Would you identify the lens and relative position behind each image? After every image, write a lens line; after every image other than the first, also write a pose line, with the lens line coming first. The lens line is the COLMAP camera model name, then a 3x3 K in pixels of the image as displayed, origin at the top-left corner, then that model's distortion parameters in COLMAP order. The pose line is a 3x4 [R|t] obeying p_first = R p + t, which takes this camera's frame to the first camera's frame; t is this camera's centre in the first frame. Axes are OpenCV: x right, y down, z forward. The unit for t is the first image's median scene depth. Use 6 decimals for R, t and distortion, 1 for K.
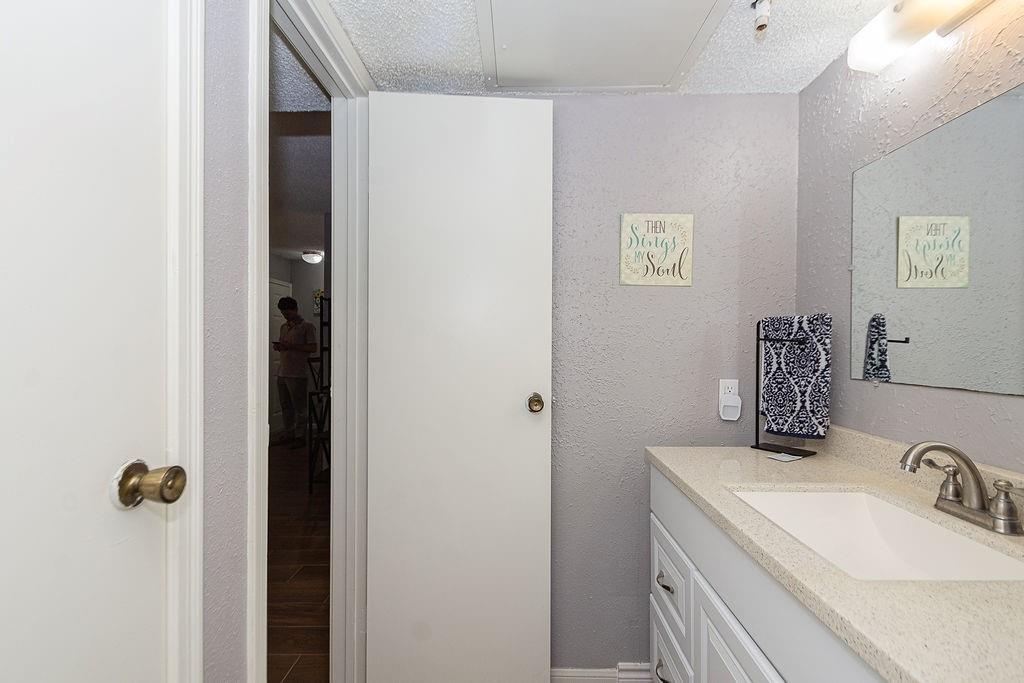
lens RADIAL K [[472.5, 0, 512.0], [0, 472.5, 341.5], [0, 0, 1]] dist [-0.000012, 0.000148]
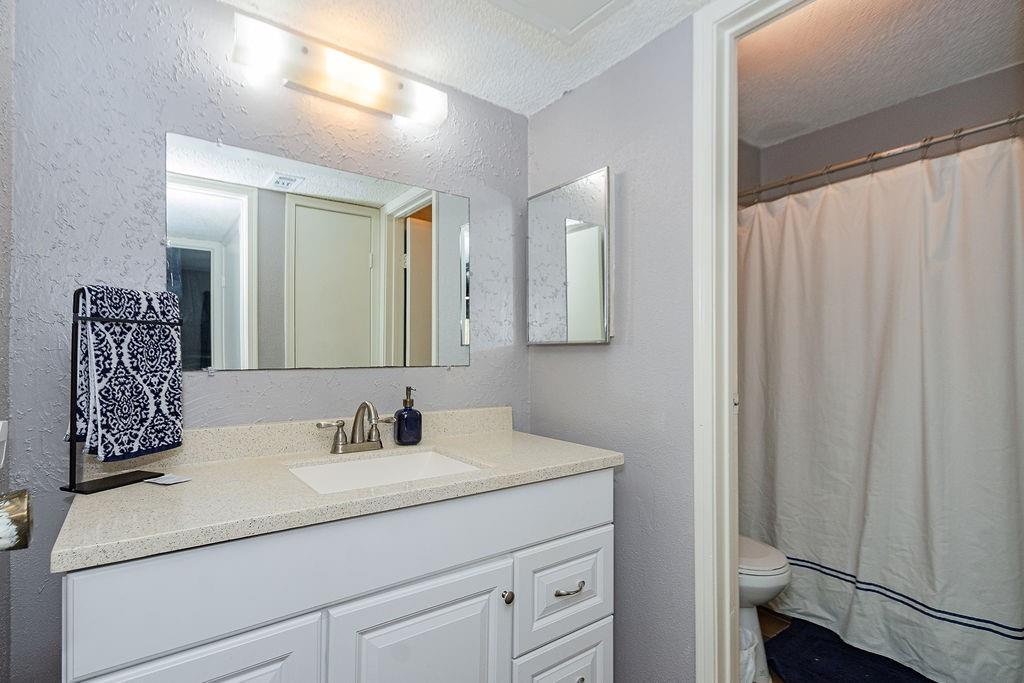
lens RADIAL K [[493.0, 0, 509.4], [0, 493.0, 352.2], [0, 0, 1]] dist [0.000133, -0.000125]
pose [[-0.616816, 0.002799, 0.787103, -0.354940], [-0.000147, 0.999993, -0.003672, 0.044916], [-0.787108, -0.002380, -0.616811, 1.017706]]
